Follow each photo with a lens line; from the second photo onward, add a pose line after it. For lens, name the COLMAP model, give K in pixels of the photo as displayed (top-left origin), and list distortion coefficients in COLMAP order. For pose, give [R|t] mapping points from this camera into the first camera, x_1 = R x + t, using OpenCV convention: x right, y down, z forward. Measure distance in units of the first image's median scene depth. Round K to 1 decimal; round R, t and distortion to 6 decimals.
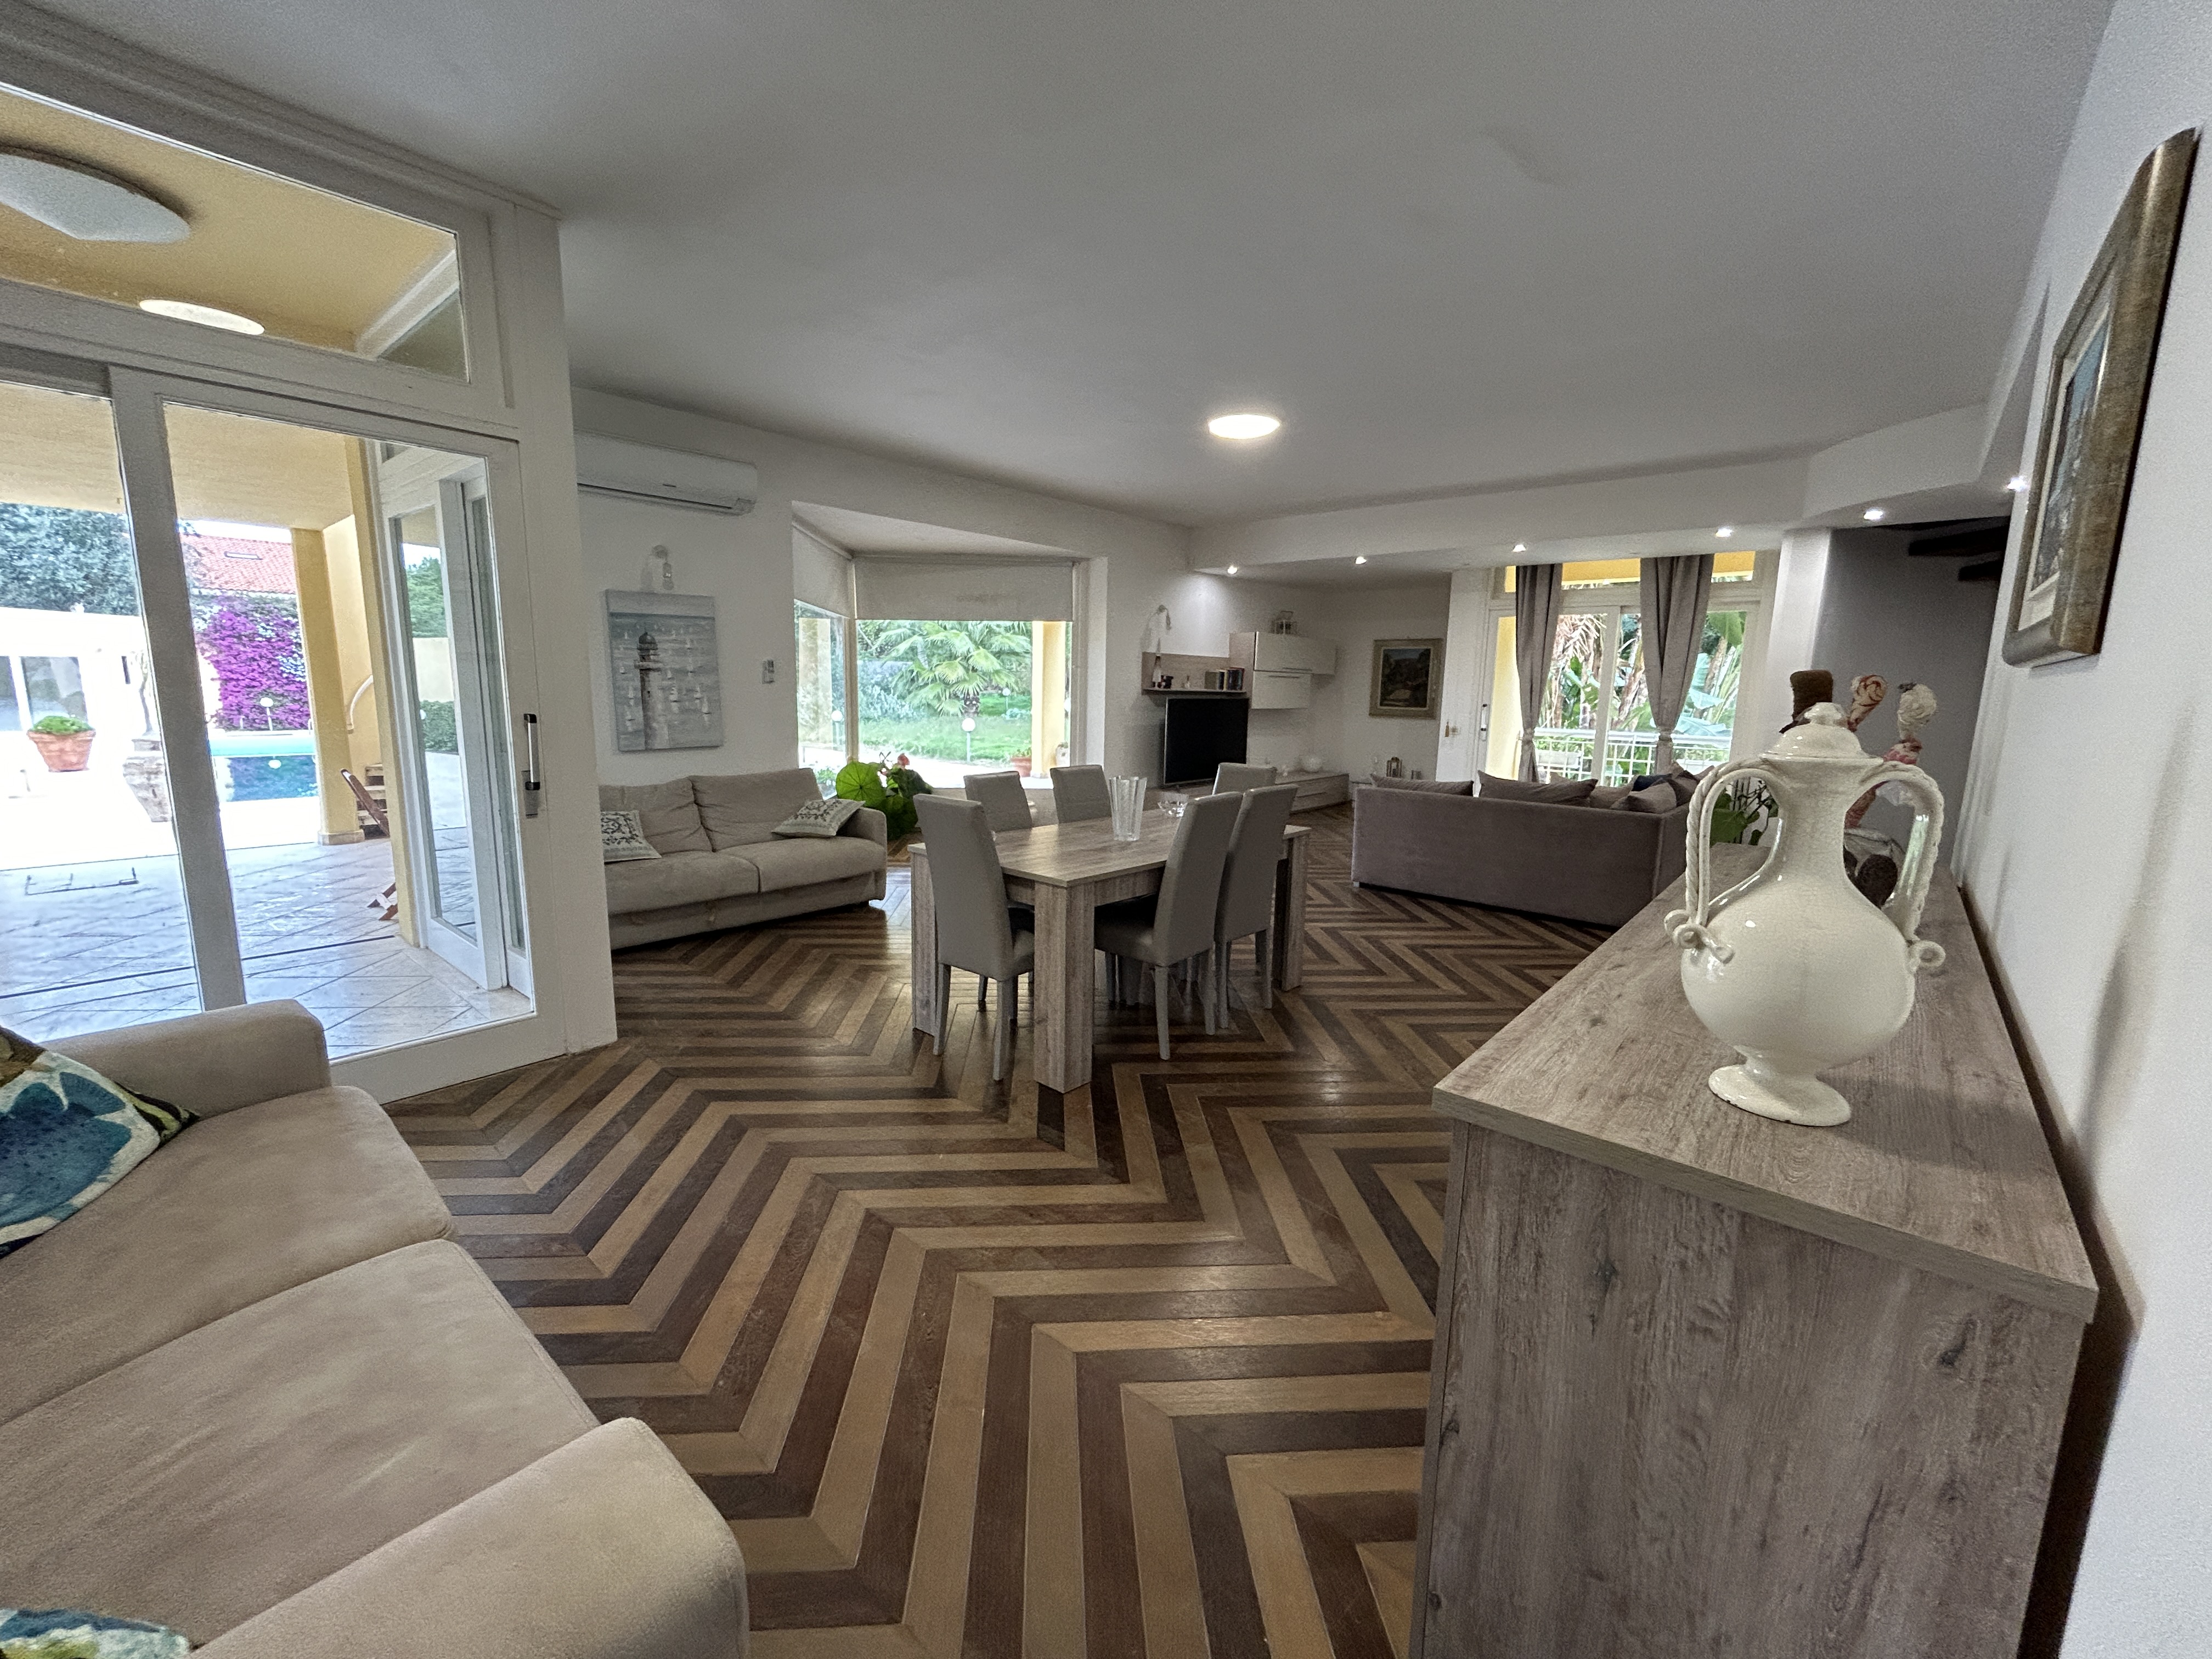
lens RADIAL K [[892.5, 0, 1105.2], [0, 892.5, 828.9], [0, 0, 1]] dist [-0.001166, 0.000044]
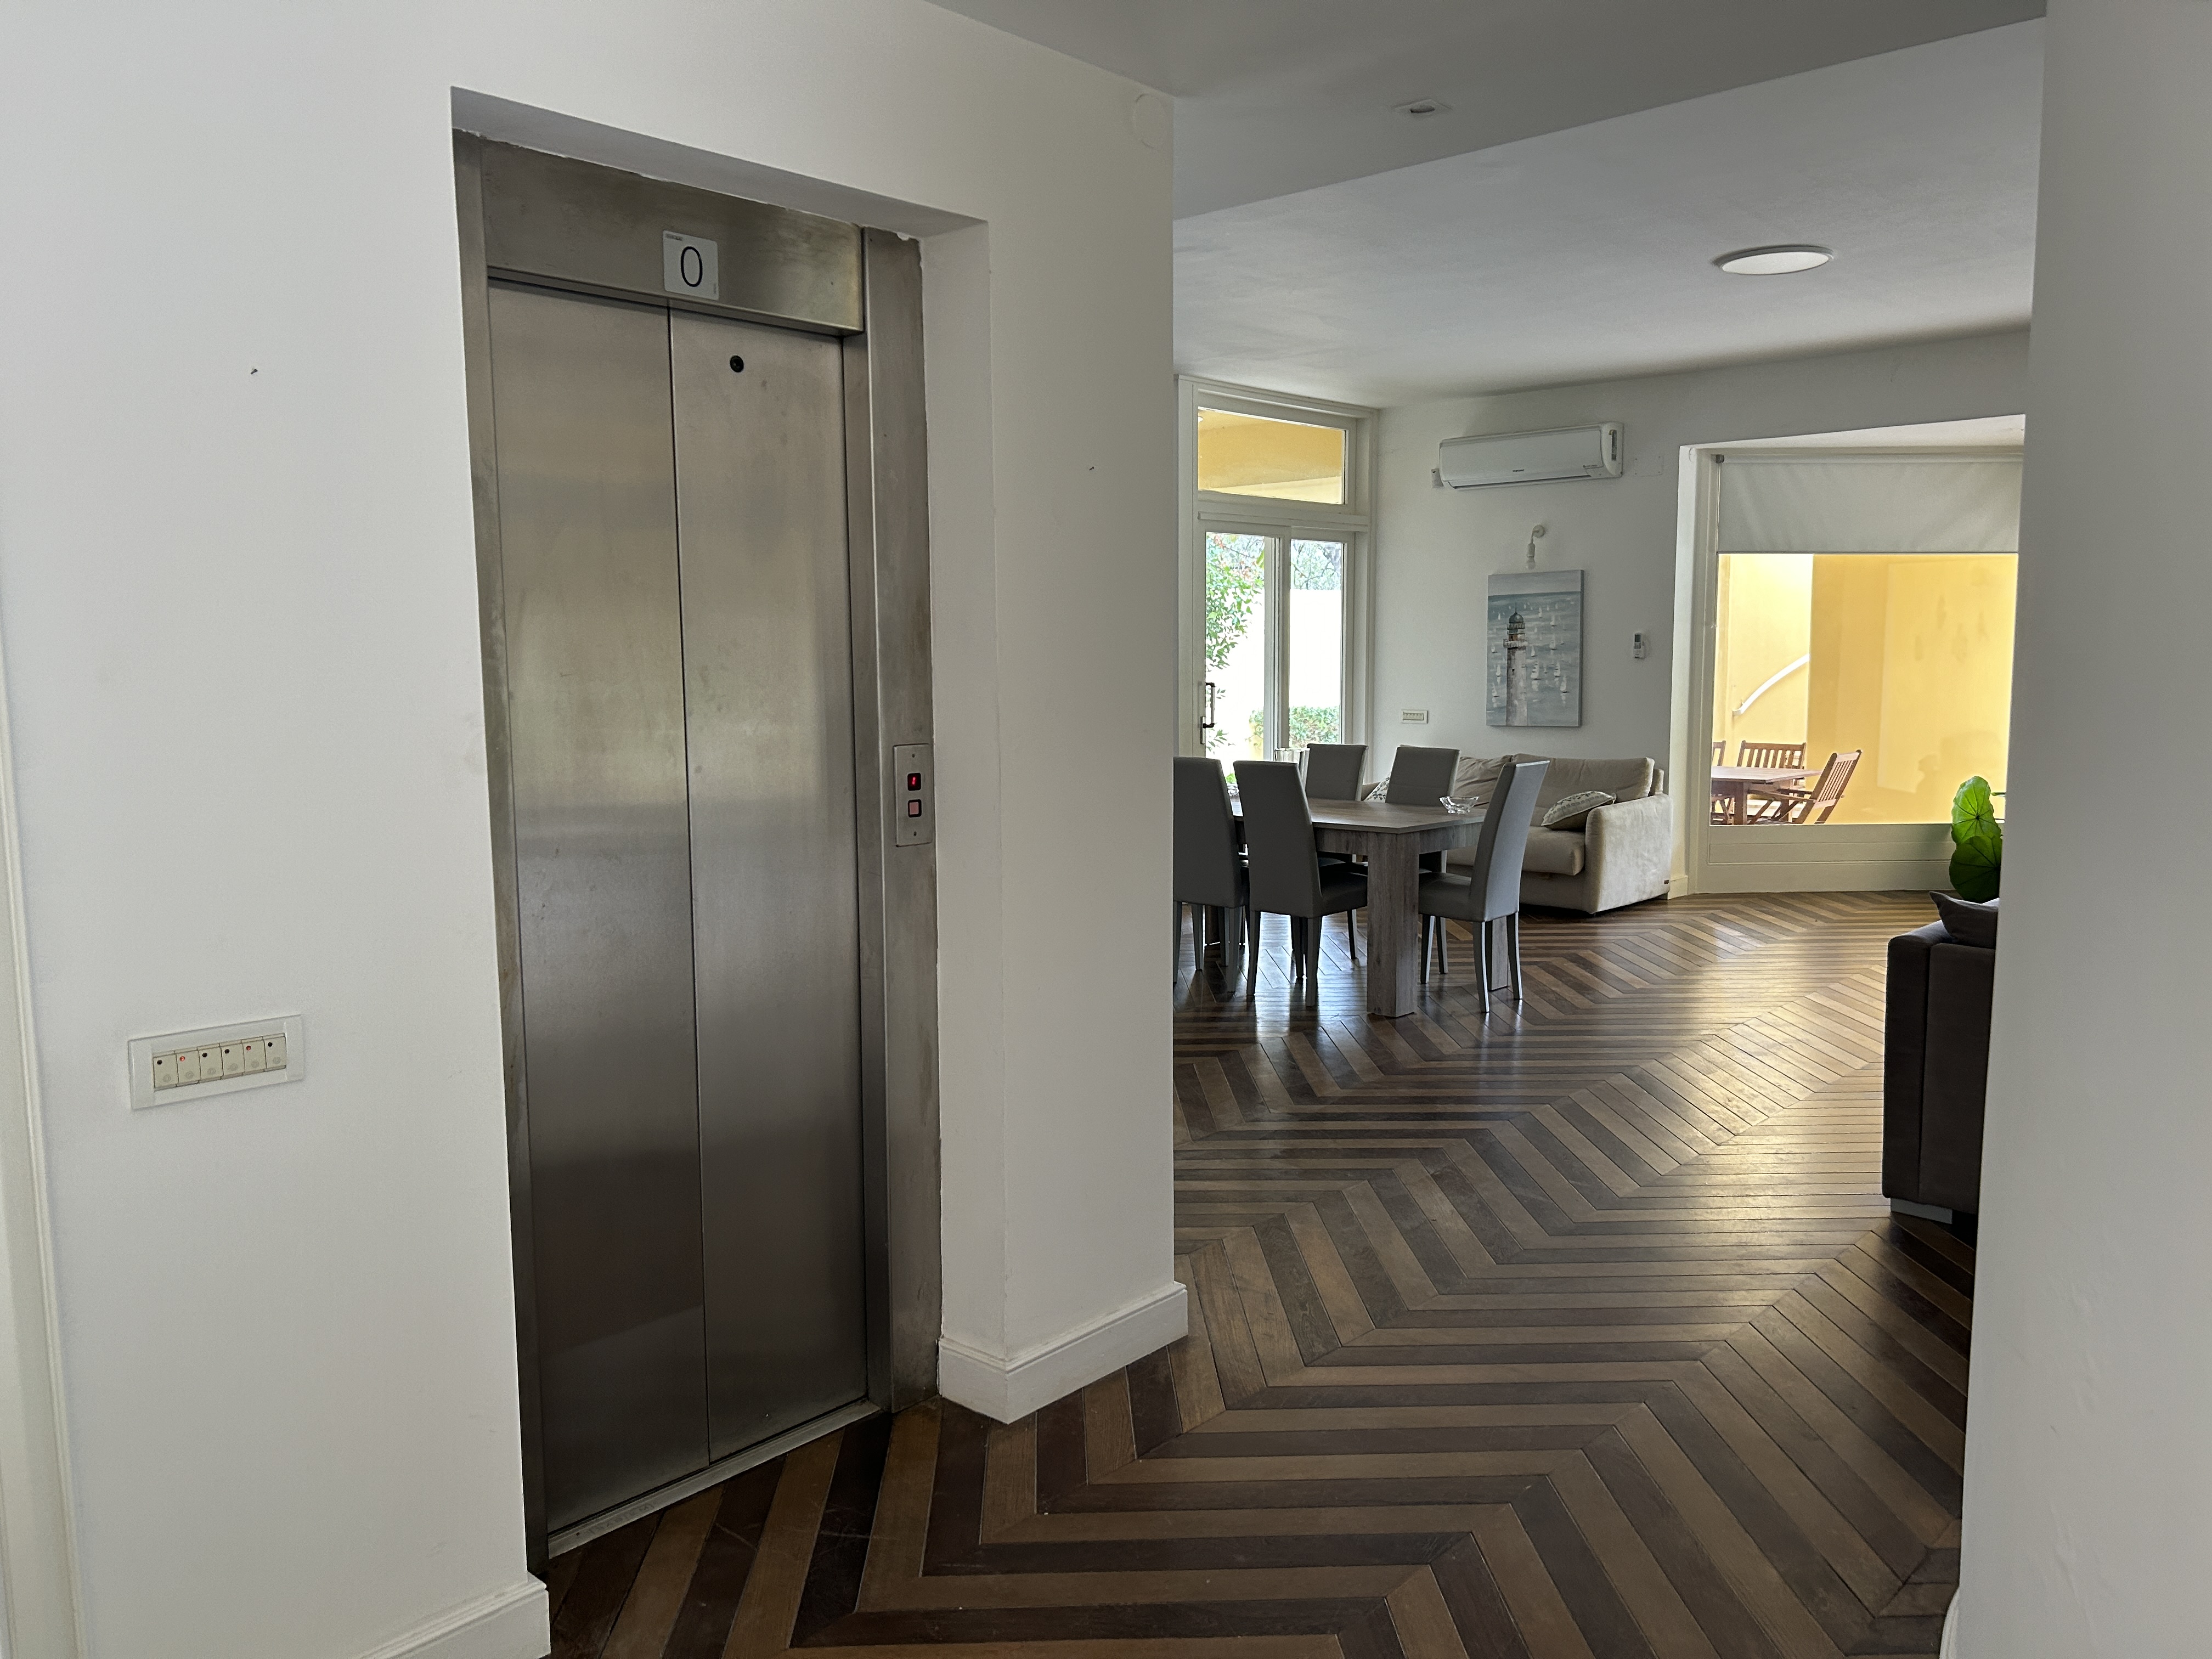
lens RADIAL K [[1659.5, 0, 1111.3], [0, 1659.5, 831.3], [0, 0, 1]] dist [0.036139, -0.019948]
pose [[-0.024068, 0.093365, -0.995341, 0.906242], [-0.155846, 0.983107, 0.095986, -0.052961], [0.987488, 0.157430, -0.009111, 0.378032]]
